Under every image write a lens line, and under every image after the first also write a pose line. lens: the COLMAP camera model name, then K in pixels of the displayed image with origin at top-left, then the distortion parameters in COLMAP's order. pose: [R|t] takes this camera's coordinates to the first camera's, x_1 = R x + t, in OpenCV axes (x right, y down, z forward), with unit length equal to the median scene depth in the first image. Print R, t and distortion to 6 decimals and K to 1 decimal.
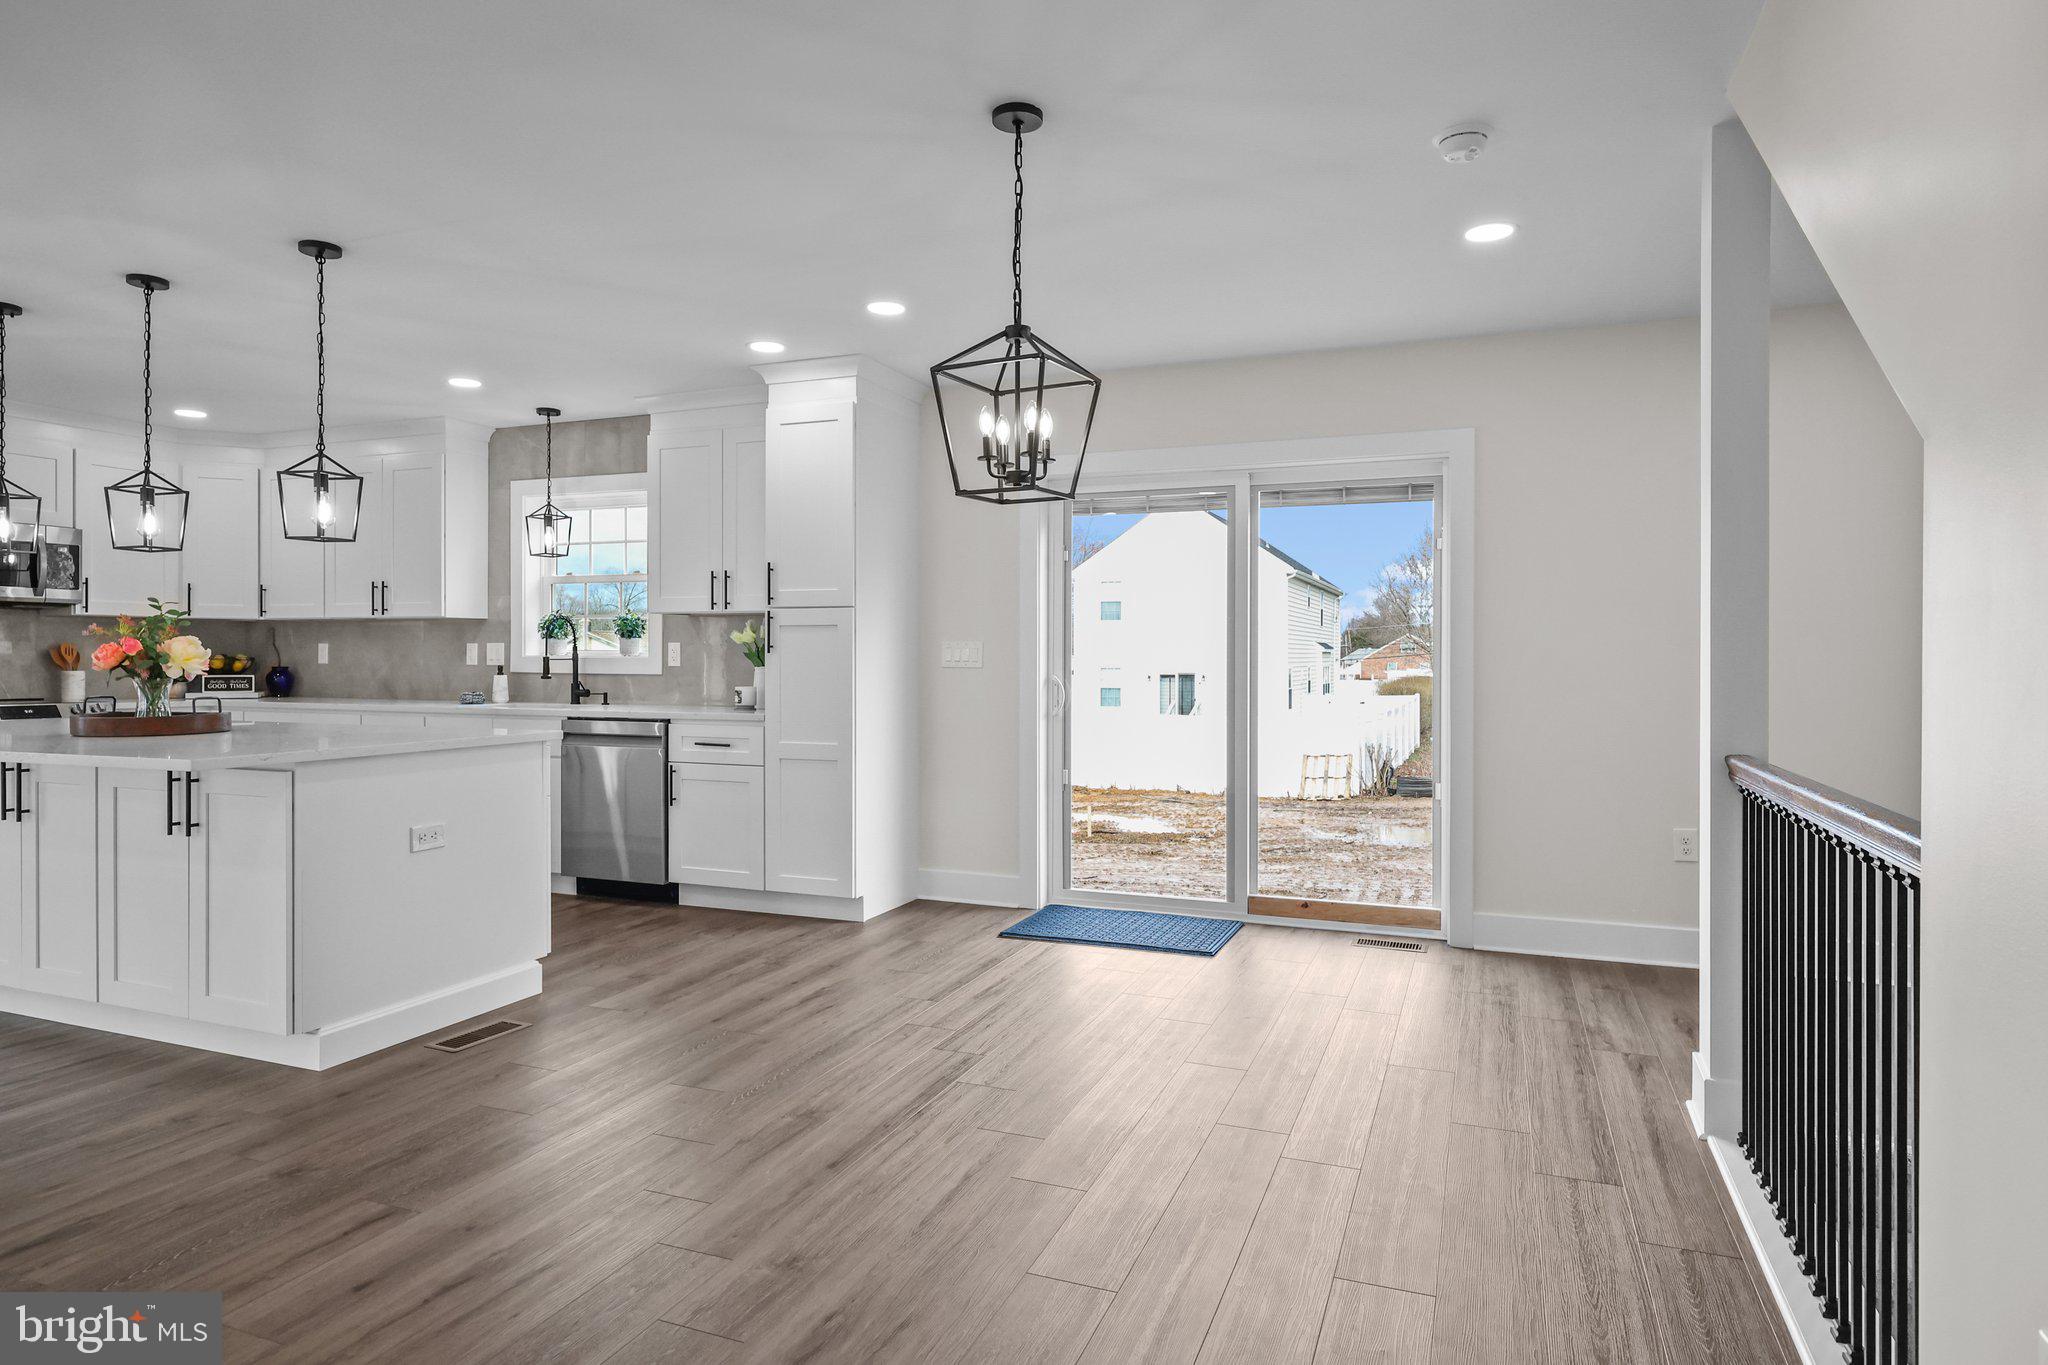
lens RADIAL K [[1141.6, 0, 1032.4], [0, 1141.6, 658.8], [0, 0, 1]] dist [-0.008684, 0.005800]
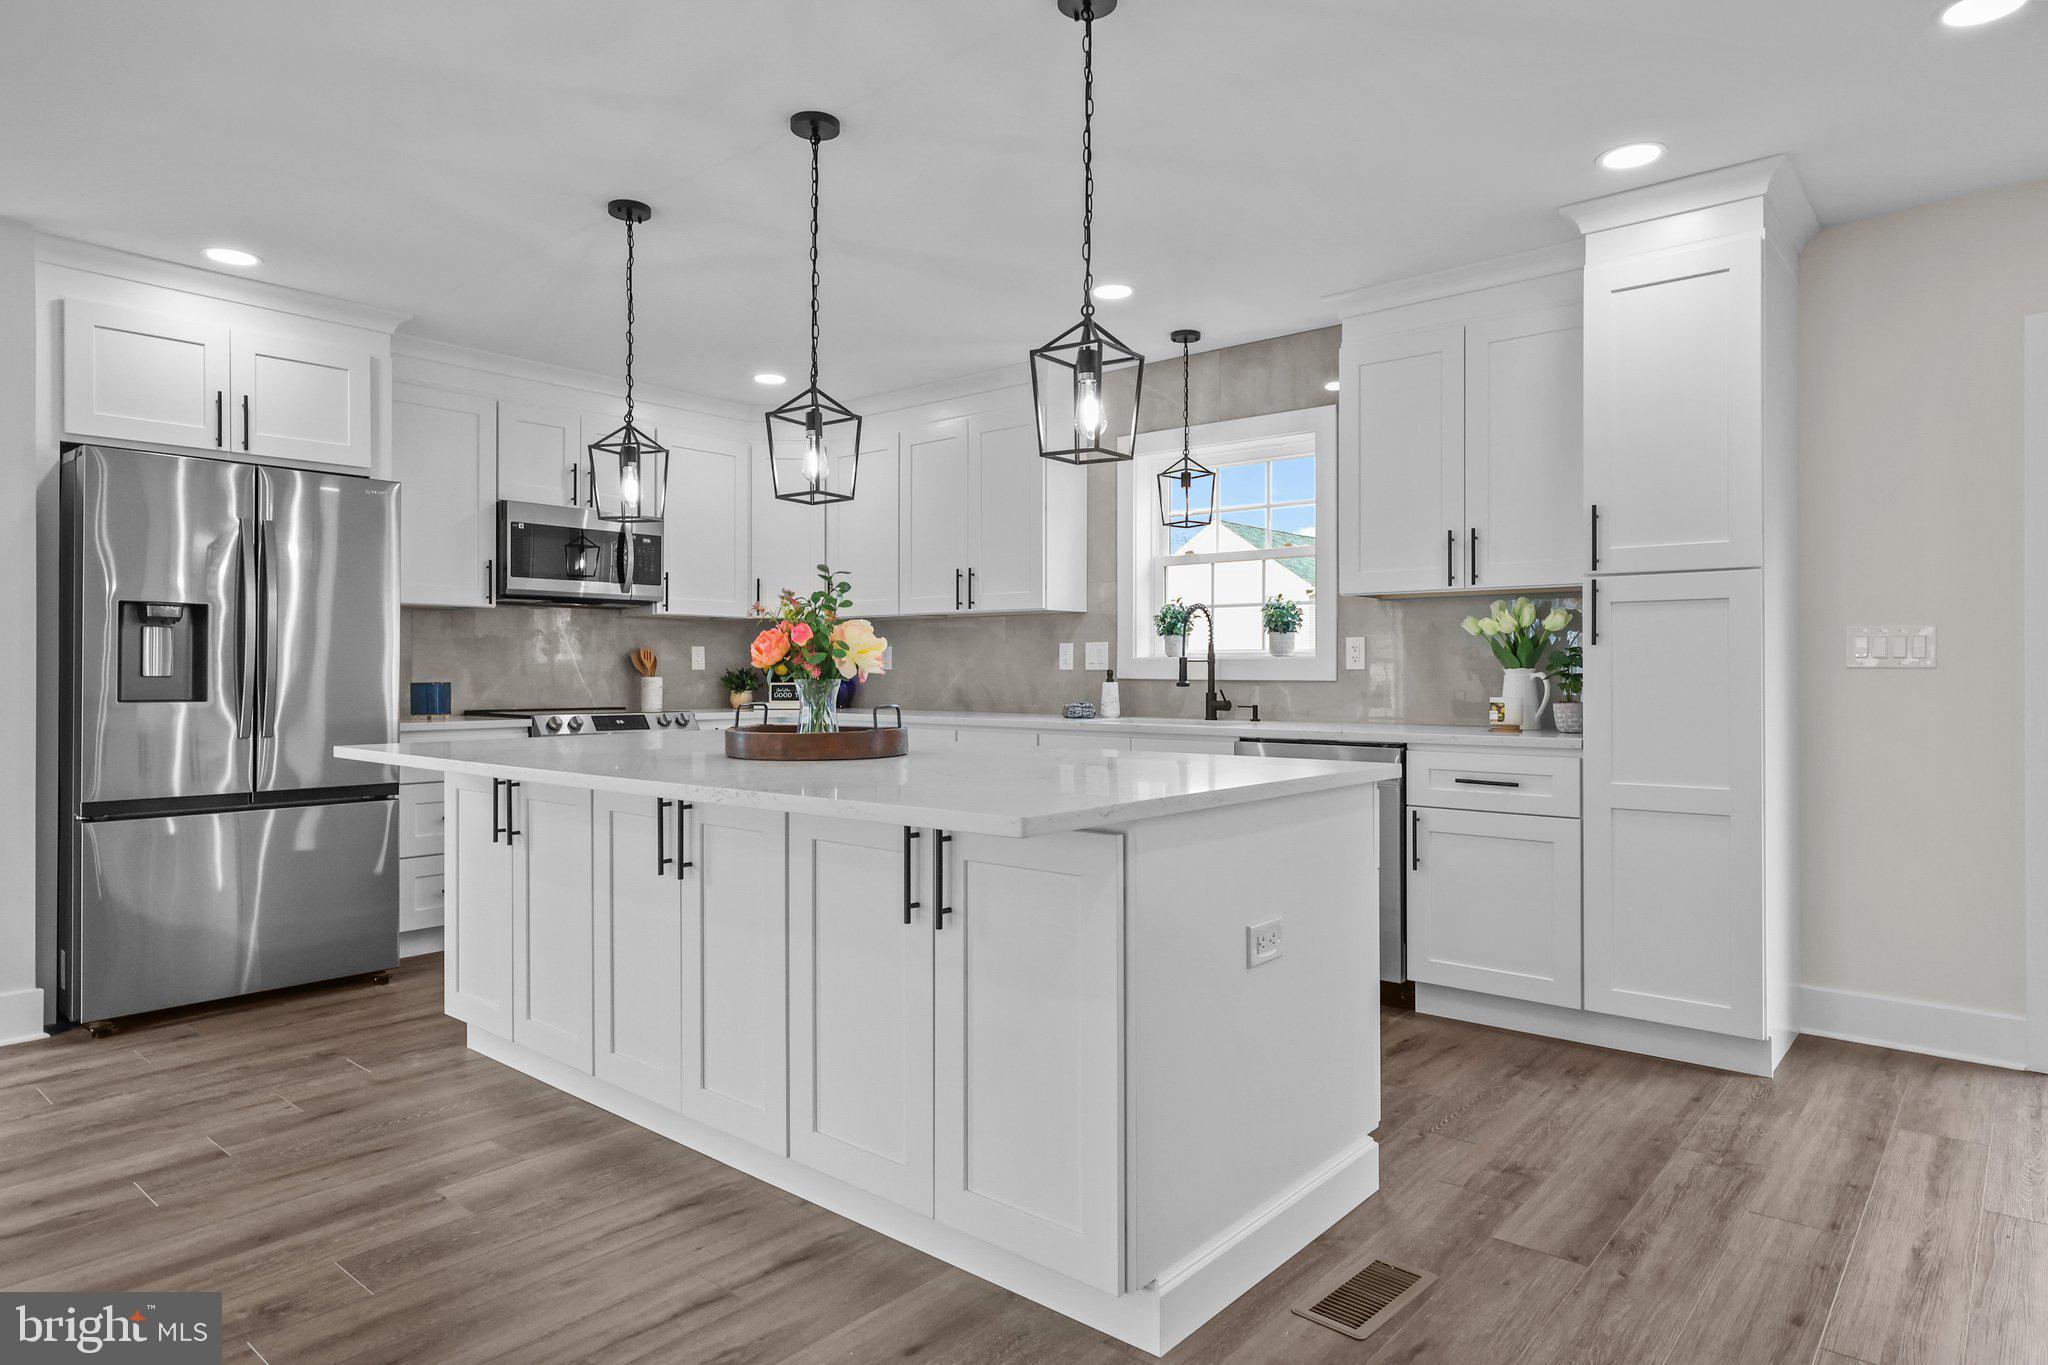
lens RADIAL K [[1180.1, 0, 1048.2], [0, 1180.1, 670.4], [0, 0, 1]] dist [0.002580, -0.000780]
pose [[0.949117, -0.002205, -0.314915, -0.290936], [0.001037, 0.999992, -0.003876, 0.010728], [0.314921, 0.003352, 0.949112, 0.246019]]
